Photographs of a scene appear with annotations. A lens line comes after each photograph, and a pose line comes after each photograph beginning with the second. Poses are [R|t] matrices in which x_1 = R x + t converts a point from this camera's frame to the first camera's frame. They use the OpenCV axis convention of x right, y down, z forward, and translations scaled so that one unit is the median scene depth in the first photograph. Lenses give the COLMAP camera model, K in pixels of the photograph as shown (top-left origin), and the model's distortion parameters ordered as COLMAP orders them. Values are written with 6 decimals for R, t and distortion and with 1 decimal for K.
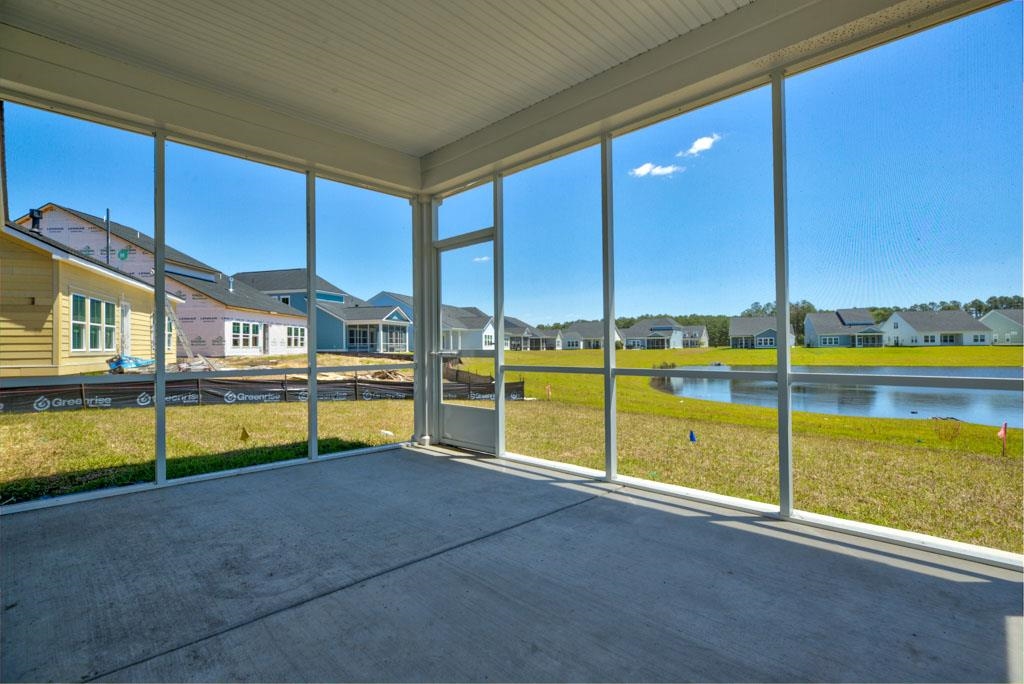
lens RADIAL K [[496.0, 0, 513.7], [0, 496.0, 346.3], [0, 0, 1]] dist [-0.013075, 0.001383]
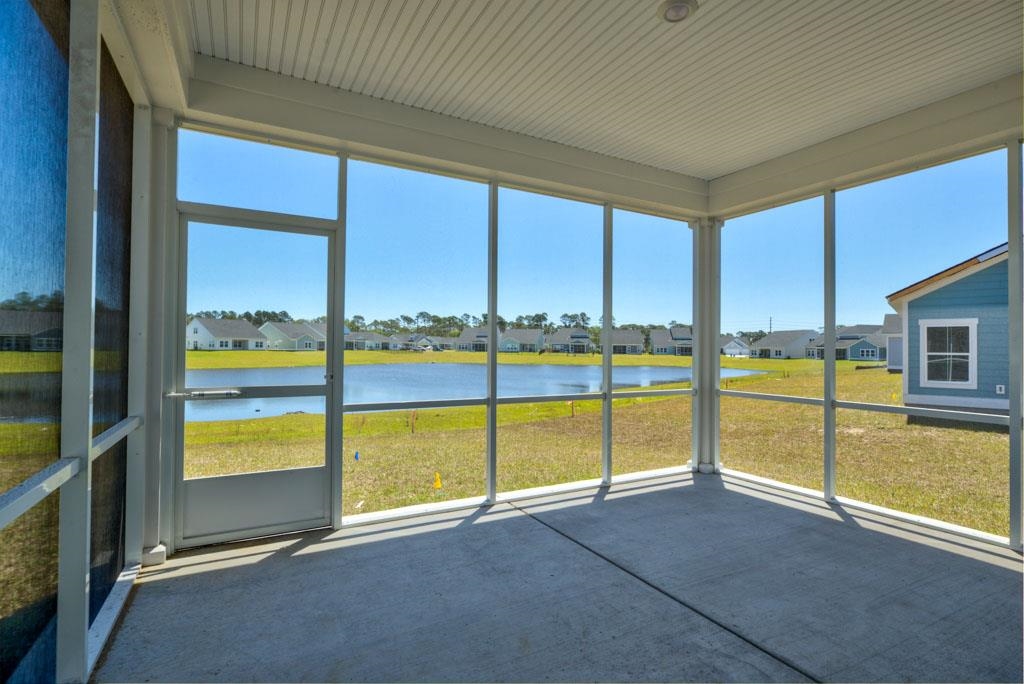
lens RADIAL K [[496.0, 0, 514.2], [0, 496.0, 340.6], [0, 0, 1]] dist [-0.013075, 0.001383]
pose [[0.286403, 0.026803, 0.957734, -0.881946], [-0.012014, 0.999630, -0.024383, -0.057930], [-0.958034, -0.004523, 0.286619, 0.690551]]
